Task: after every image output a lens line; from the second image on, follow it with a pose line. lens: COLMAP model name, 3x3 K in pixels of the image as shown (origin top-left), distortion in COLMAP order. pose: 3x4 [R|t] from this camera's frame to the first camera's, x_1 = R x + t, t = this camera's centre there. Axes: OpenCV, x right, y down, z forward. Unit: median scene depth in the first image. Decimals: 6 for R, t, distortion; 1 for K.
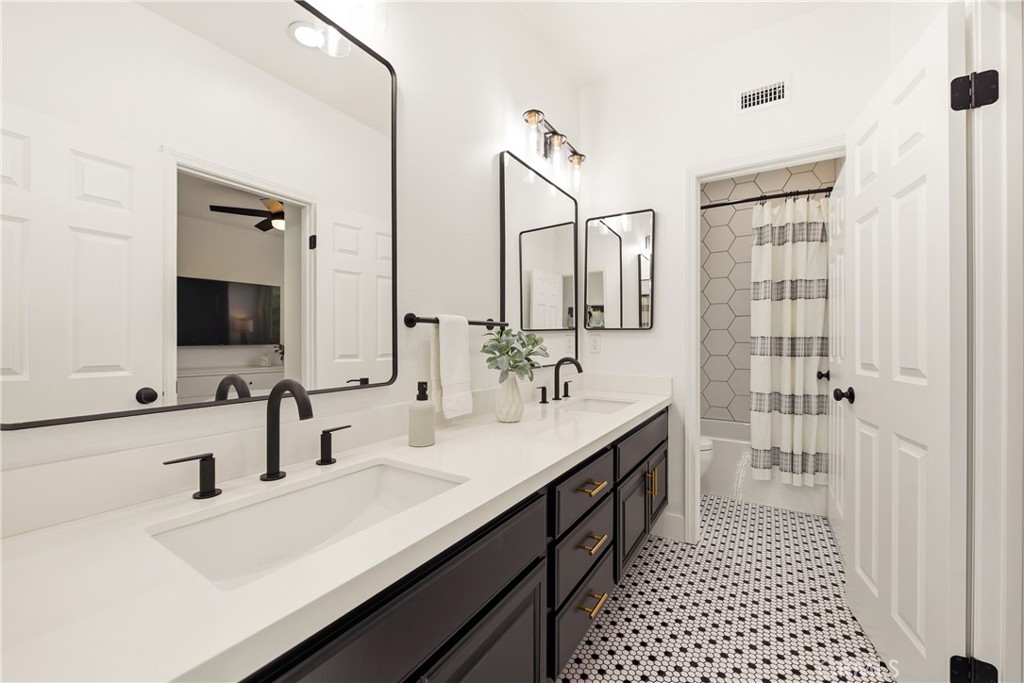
lens RADIAL K [[407.6, 0, 511.5], [0, 407.6, 342.1], [0, 0, 1]] dist [0.012219, -0.000284]
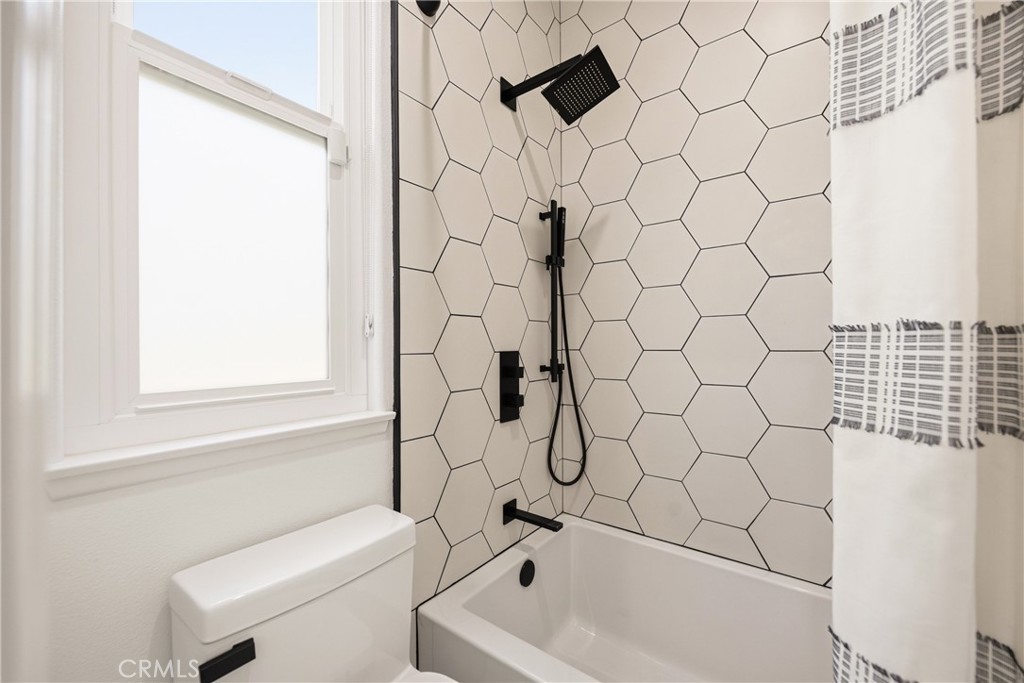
lens RADIAL K [[407.6, 0, 511.8], [0, 407.6, 341.7], [0, 0, 1]] dist [0.012219, -0.000284]
pose [[0.996108, -0.006835, -0.087881, 0.466436], [0.005893, 0.999923, -0.010966, -0.004964], [0.087949, 0.010406, 0.996071, 0.818684]]
